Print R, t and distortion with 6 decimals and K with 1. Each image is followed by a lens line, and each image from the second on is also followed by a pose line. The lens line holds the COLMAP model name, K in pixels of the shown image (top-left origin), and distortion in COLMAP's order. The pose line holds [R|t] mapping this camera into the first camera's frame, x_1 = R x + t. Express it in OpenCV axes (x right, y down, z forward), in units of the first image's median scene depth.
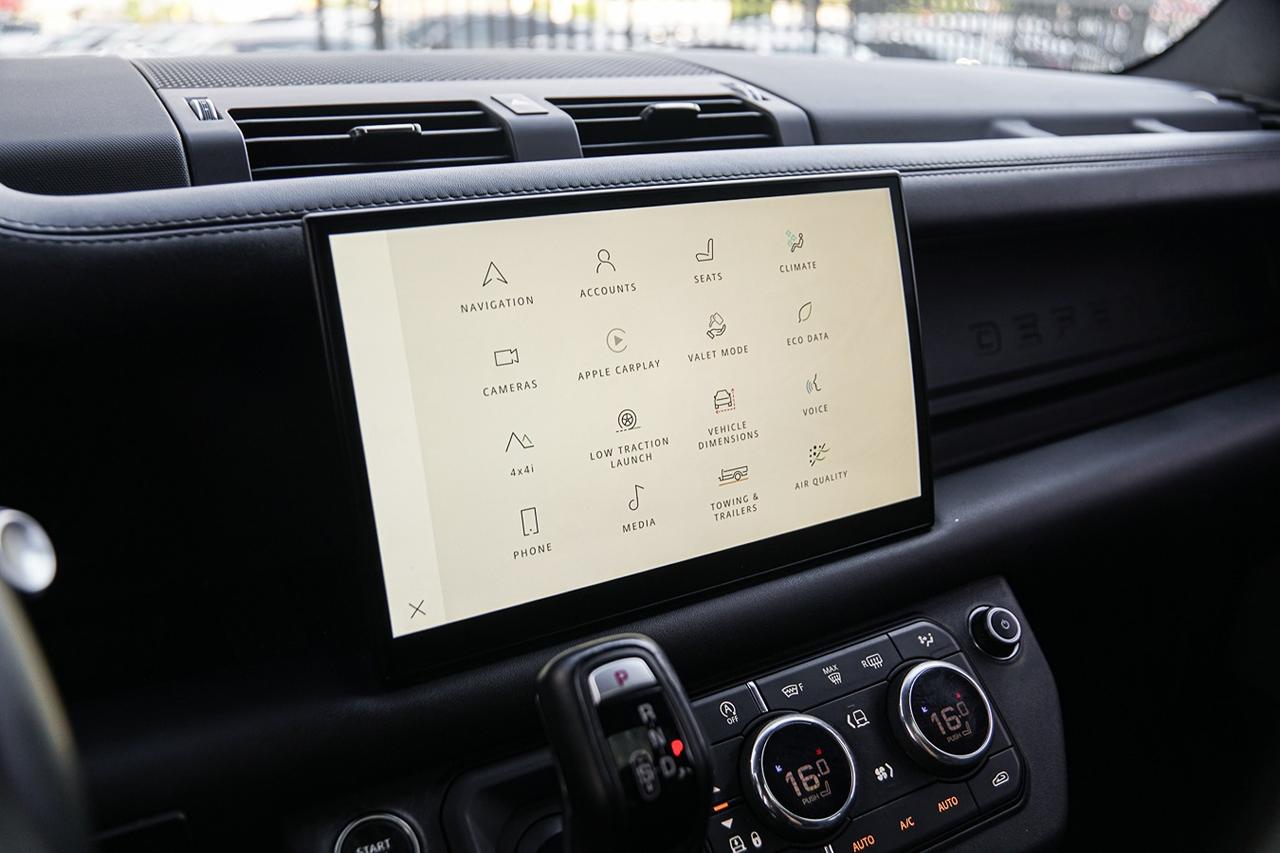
lens RADIAL K [[1084.4, 0, 635.2], [0, 1084.4, 426.5], [0, 0, 1]] dist [-0.074978, 0.030399]
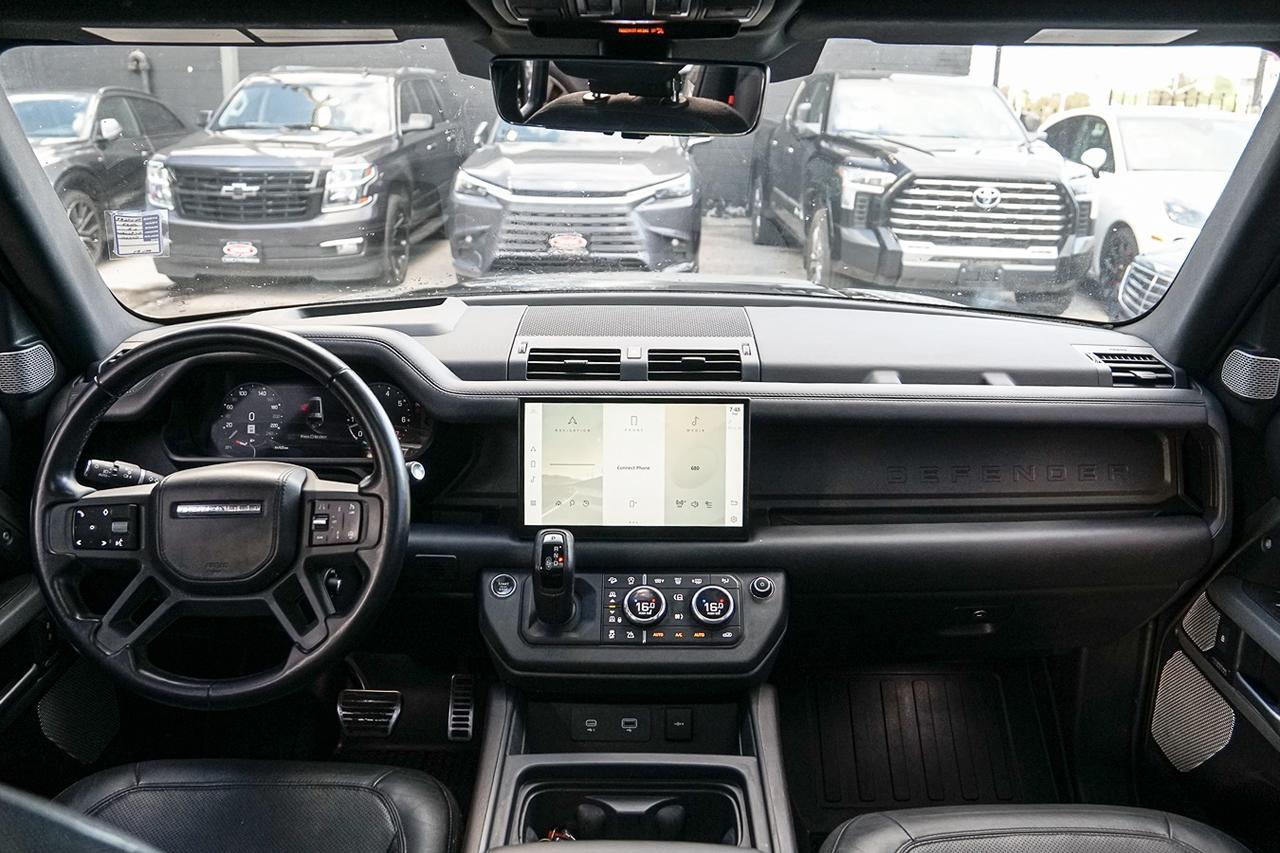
lens RADIAL K [[998.7, 0, 618.8], [0, 998.7, 449.2], [0, 0, 1]] dist [-0.107129, 0.061736]
pose [[0.842314, 0.155299, -0.516130, 1.288670], [-0.174371, 0.984611, 0.011690, -0.095488], [0.510002, 0.080152, 0.856431, -1.227237]]
